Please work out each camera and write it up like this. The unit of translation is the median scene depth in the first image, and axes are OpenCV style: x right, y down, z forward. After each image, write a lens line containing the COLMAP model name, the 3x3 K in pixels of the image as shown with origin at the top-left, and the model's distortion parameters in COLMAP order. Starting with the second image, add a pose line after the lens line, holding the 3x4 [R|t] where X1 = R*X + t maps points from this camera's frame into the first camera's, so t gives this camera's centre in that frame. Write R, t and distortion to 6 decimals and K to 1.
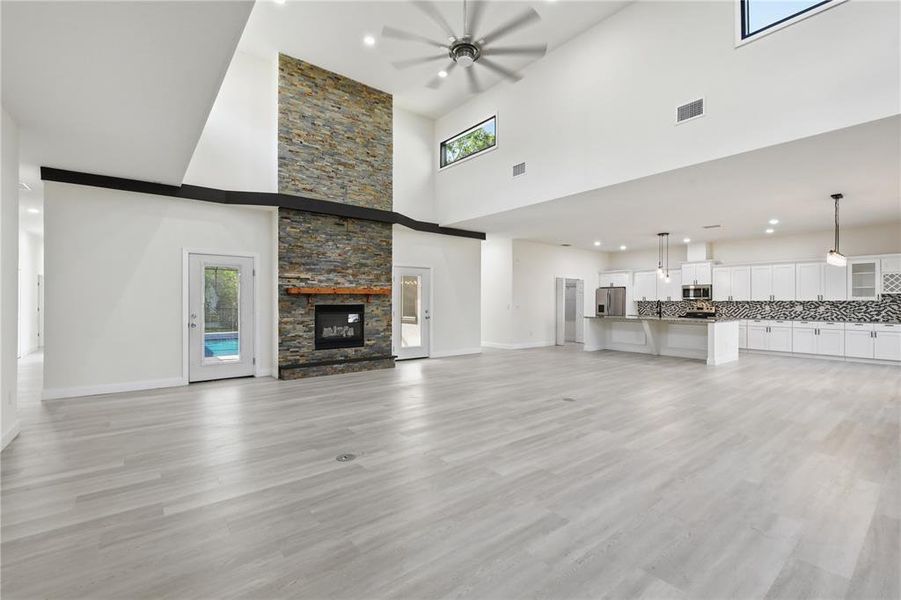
lens RADIAL K [[395.7, 0, 462.7], [0, 395.7, 303.9], [0, 0, 1]] dist [-0.003461, -0.002757]
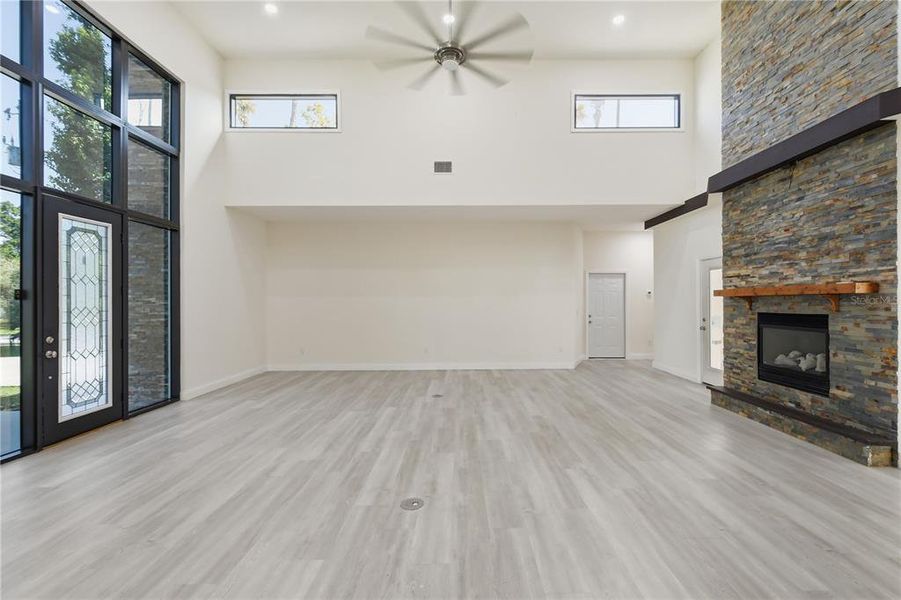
lens RADIAL K [[395.7, 0, 466.0], [0, 395.7, 301.3], [0, 0, 1]] dist [-0.003461, -0.002757]
pose [[-0.621283, 0.001541, -0.783585, 0.459451], [-0.002354, 0.999990, 0.003833, -0.017779], [0.783583, 0.004225, -0.621273, 1.004151]]
